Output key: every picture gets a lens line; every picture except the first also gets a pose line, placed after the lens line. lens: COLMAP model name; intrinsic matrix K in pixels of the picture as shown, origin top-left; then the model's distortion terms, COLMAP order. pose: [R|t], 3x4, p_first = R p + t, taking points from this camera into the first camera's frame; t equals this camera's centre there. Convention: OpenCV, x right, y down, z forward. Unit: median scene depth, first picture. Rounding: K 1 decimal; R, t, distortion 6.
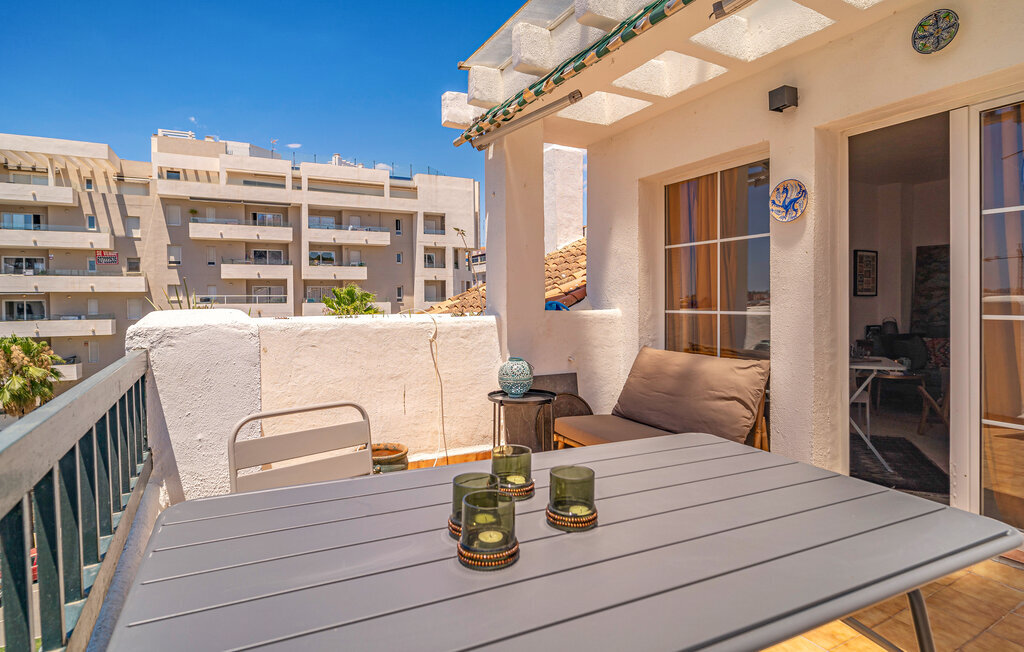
lens RADIAL K [[515.4, 0, 511.1], [0, 515.4, 302.7], [0, 0, 1]] dist [0.000300, -0.000065]
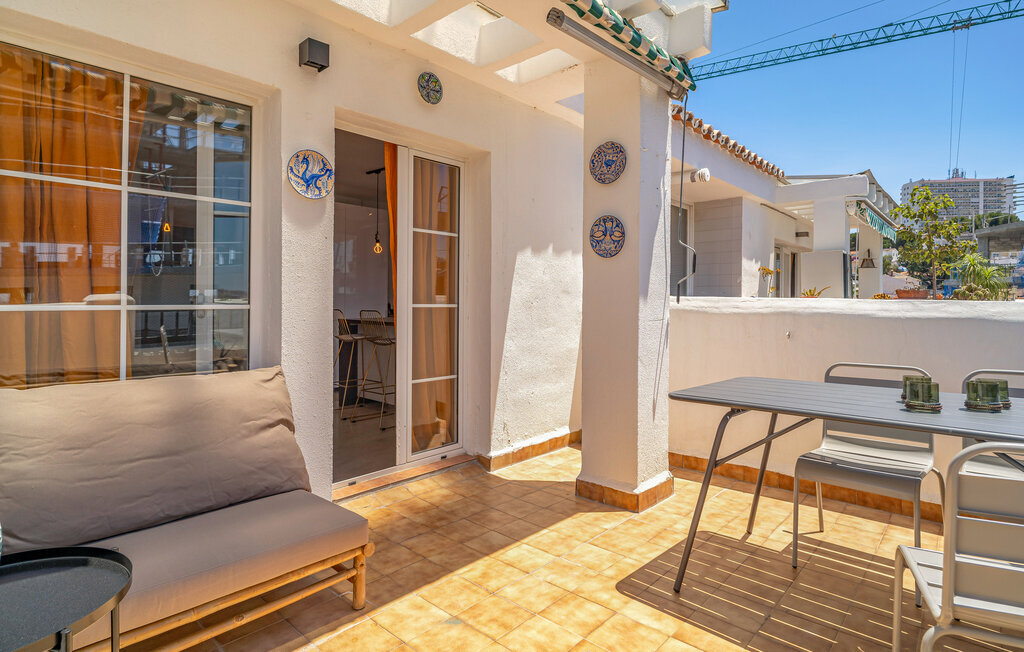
lens RADIAL K [[515.4, 0, 511.1], [0, 515.4, 302.7], [0, 0, 1]] dist [0.000300, -0.000065]
pose [[-0.309735, -0.007207, 0.950796, -0.386908], [-0.006154, 0.999966, 0.005575, 0.009419], [-0.950803, -0.004125, -0.309768, 0.950505]]
